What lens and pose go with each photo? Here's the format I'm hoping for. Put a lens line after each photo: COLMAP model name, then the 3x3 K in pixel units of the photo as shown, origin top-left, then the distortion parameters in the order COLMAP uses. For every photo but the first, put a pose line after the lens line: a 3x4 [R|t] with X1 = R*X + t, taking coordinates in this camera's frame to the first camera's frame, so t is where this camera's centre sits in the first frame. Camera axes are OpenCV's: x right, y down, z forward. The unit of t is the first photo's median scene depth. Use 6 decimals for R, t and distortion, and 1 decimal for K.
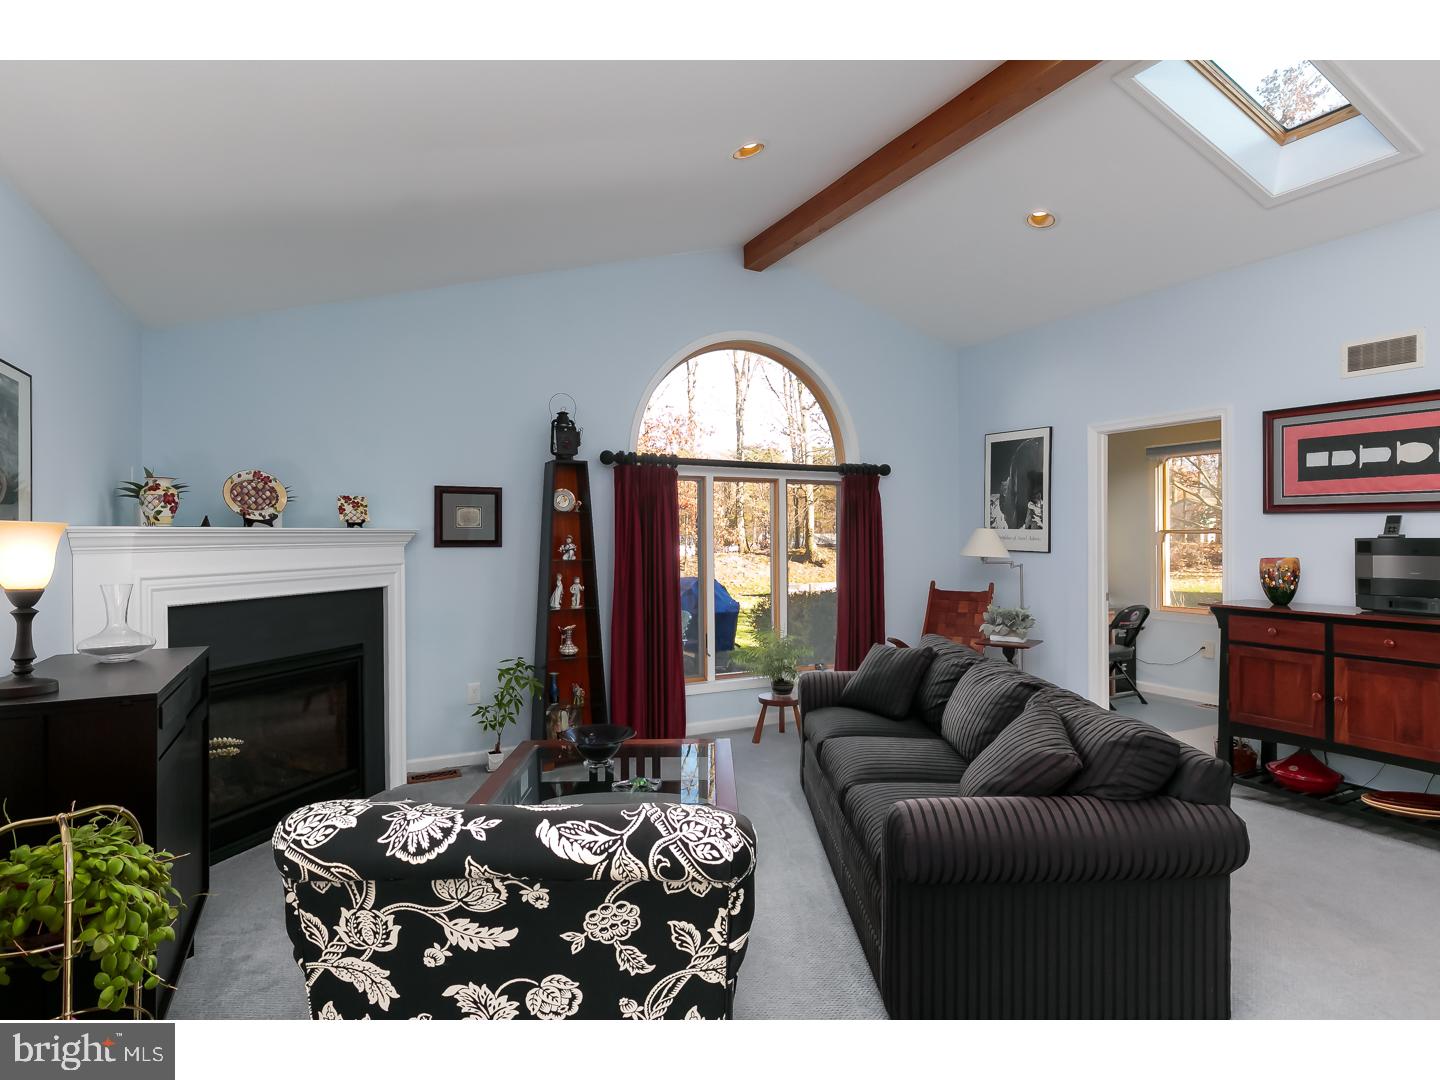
lens RADIAL K [[762.4, 0, 720.0], [0, 762.4, 540.0], [0, 0, 1]] dist [0.000417, 0.000035]
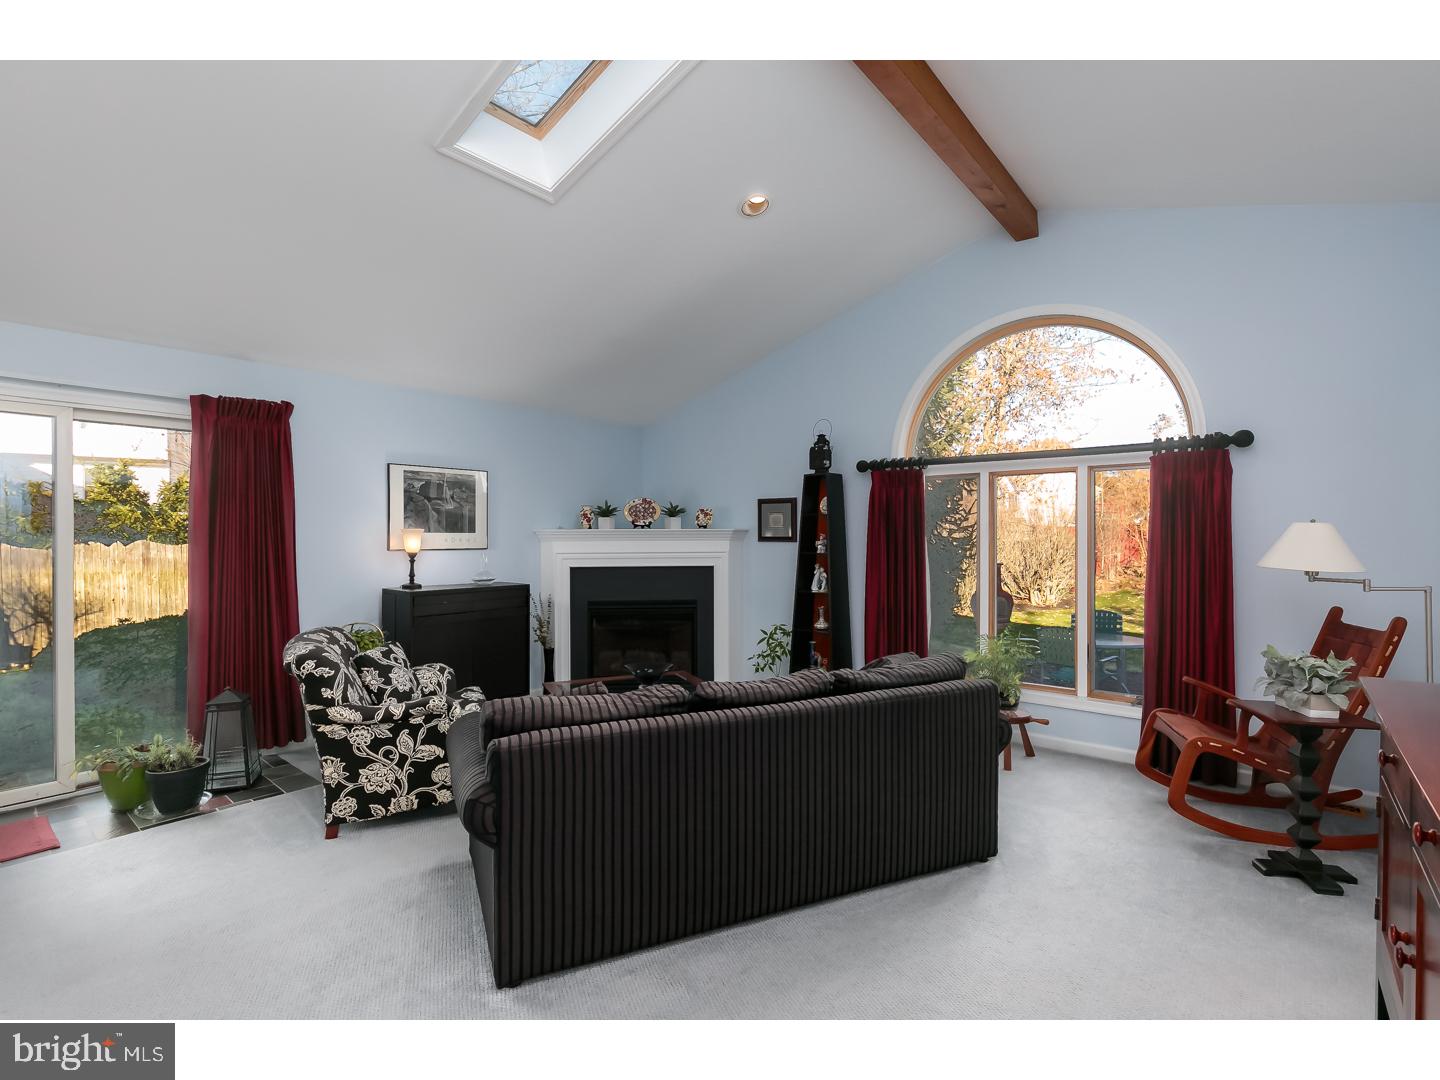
lens RADIAL K [[710.5, 0, 720.0], [0, 710.5, 540.0], [0, 0, 1]] dist [-0.002009, -0.000271]
pose [[0.369644, 0.012252, -0.929092, 0.832716], [-0.003283, 0.999924, 0.011880, -0.008709], [0.929167, -0.001341, 0.369657, 0.425204]]
